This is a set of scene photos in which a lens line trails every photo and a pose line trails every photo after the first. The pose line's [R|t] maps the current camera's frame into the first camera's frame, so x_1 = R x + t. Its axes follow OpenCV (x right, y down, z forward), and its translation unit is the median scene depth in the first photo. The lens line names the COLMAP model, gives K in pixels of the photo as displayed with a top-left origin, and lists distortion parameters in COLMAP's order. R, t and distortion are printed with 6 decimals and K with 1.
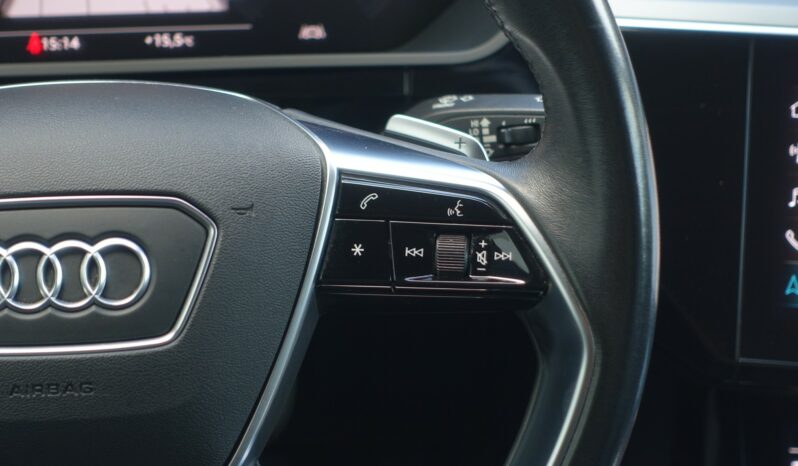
lens RADIAL K [[1490.6, 0, 399.0], [0, 1490.6, 233.0], [0, 0, 1]] dist [-0.166845, -0.124962]
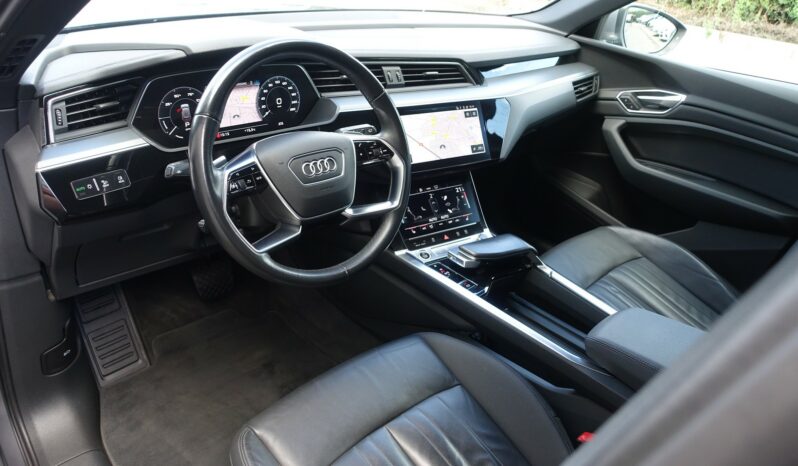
lens RADIAL K [[538.7, 0, 399.0], [0, 538.7, 233.0], [0, 0, 1]] dist [-0.009036, -0.000944]
pose [[0.796060, -0.247900, 0.552118, -1.049878], [0.220966, 0.968336, 0.116187, 0.089730], [-0.563439, 0.029507, 0.825631, -0.639850]]
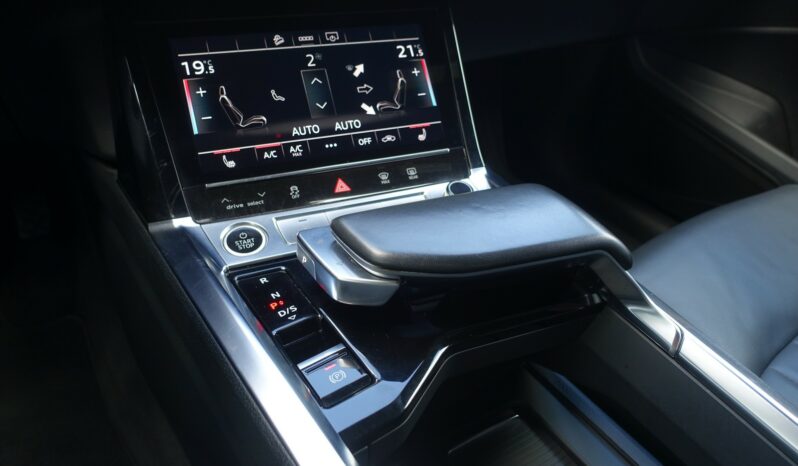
lens RADIAL K [[538.7, 0, 399.0], [0, 538.7, 233.0], [0, 0, 1]] dist [-0.009036, -0.000944]
pose [[0.879213, -0.240863, 0.411058, 0.296124], [0.185769, 0.967818, 0.169759, 0.411044], [-0.438718, -0.072893, 0.895663, 0.593262]]
